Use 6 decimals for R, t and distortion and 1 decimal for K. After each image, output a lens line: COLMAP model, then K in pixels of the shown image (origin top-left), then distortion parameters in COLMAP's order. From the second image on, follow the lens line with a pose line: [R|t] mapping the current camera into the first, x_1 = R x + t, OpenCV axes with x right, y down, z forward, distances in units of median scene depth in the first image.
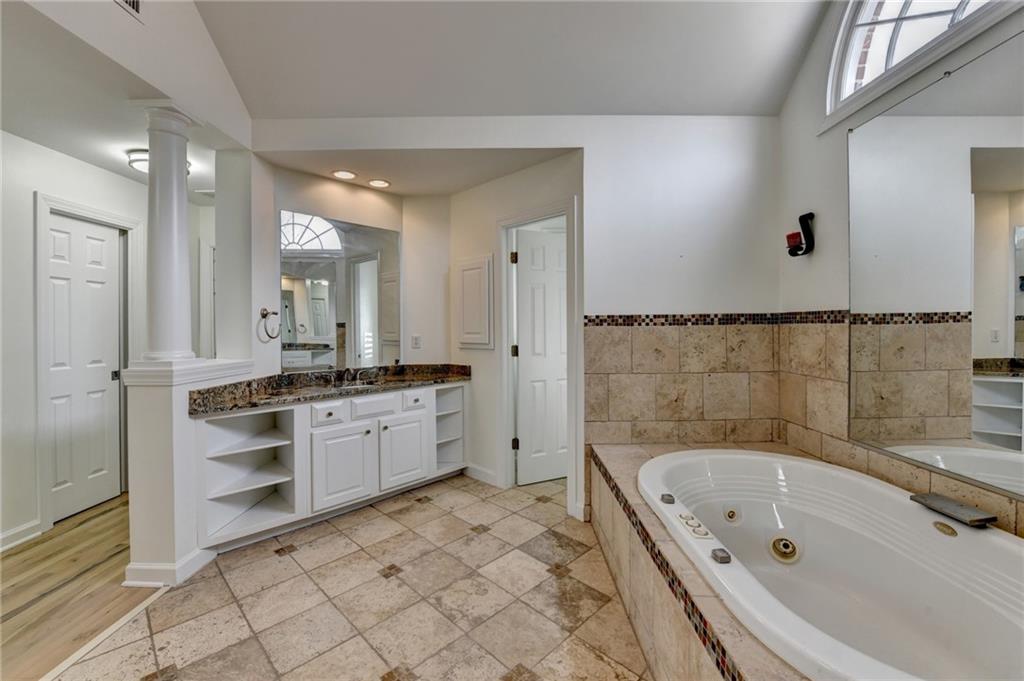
lens RADIAL K [[405.4, 0, 507.4], [0, 405.4, 340.9], [0, 0, 1]] dist [-0.018480, -0.000542]
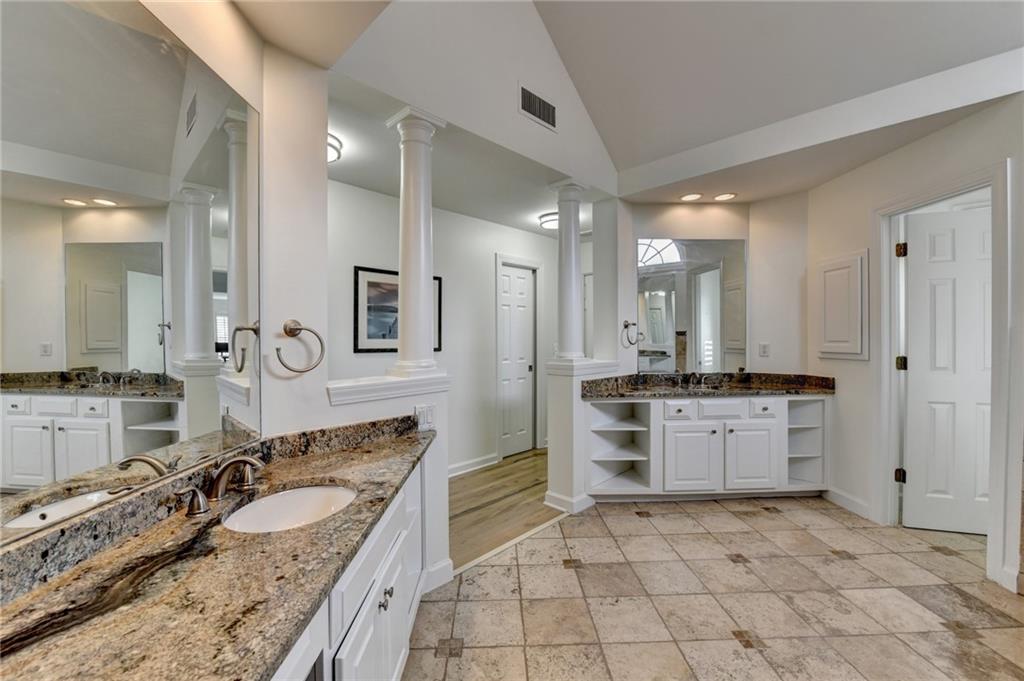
lens RADIAL K [[405.4, 0, 507.4], [0, 405.4, 340.9], [0, 0, 1]] dist [-0.018480, -0.000542]
pose [[0.712470, 0.005075, -0.701685, 0.017416], [-0.019196, 0.999741, -0.012261, 0.005649], [0.701440, 0.022205, 0.712382, -0.165252]]
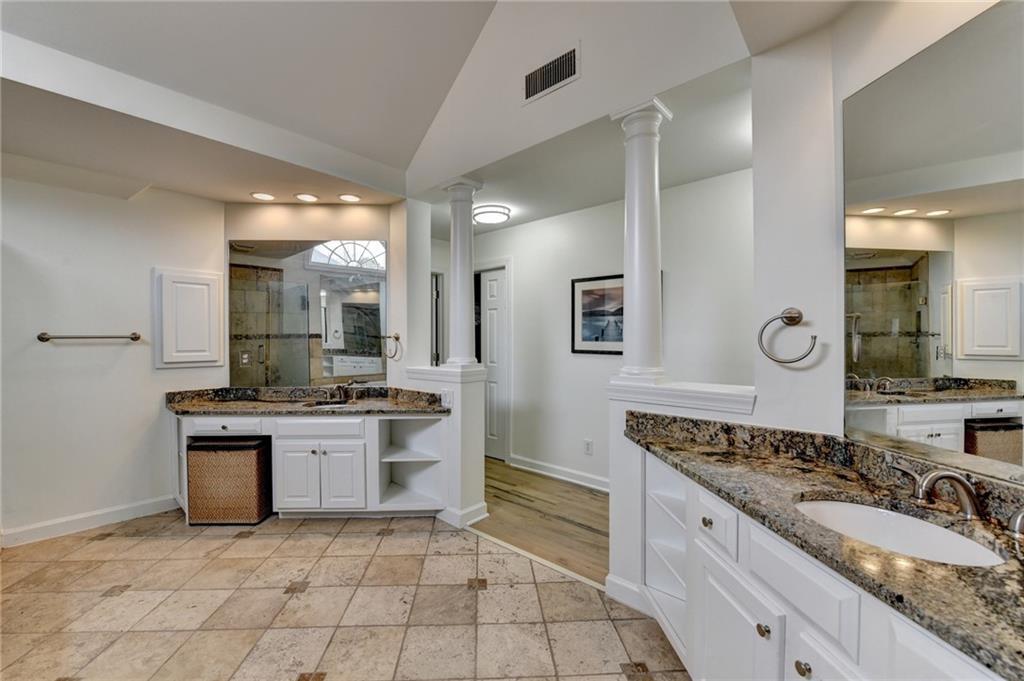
lens RADIAL K [[417.0, 0, 507.6], [0, 417.0, 340.5], [0, 0, 1]] dist [-0.014437, -0.000278]
pose [[-0.666808, 0.011502, -0.745141, 0.091607], [-0.018451, 0.999320, 0.031937, -0.049706], [0.745002, 0.035044, -0.666142, 1.138036]]
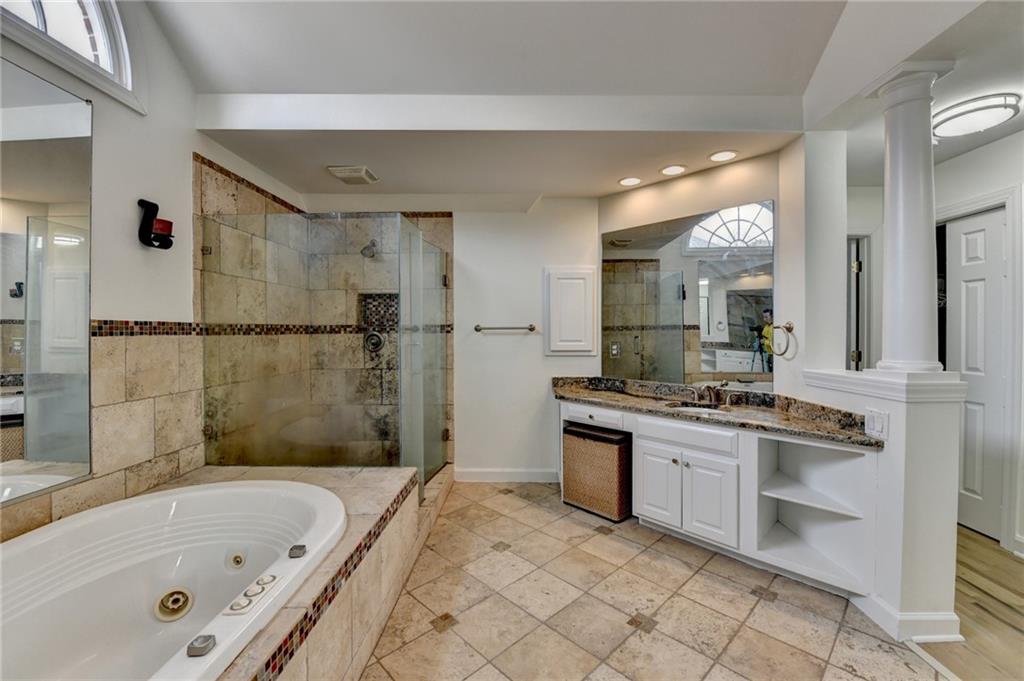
lens RADIAL K [[419.1, 0, 512.9], [0, 419.1, 333.6], [0, 0, 1]] dist [-0.018204, -0.000587]
pose [[-0.999706, 0.006562, 0.023333, -0.034767], [0.007472, 0.999207, 0.039102, -0.040028], [-0.023058, 0.039264, -0.998963, 0.981991]]
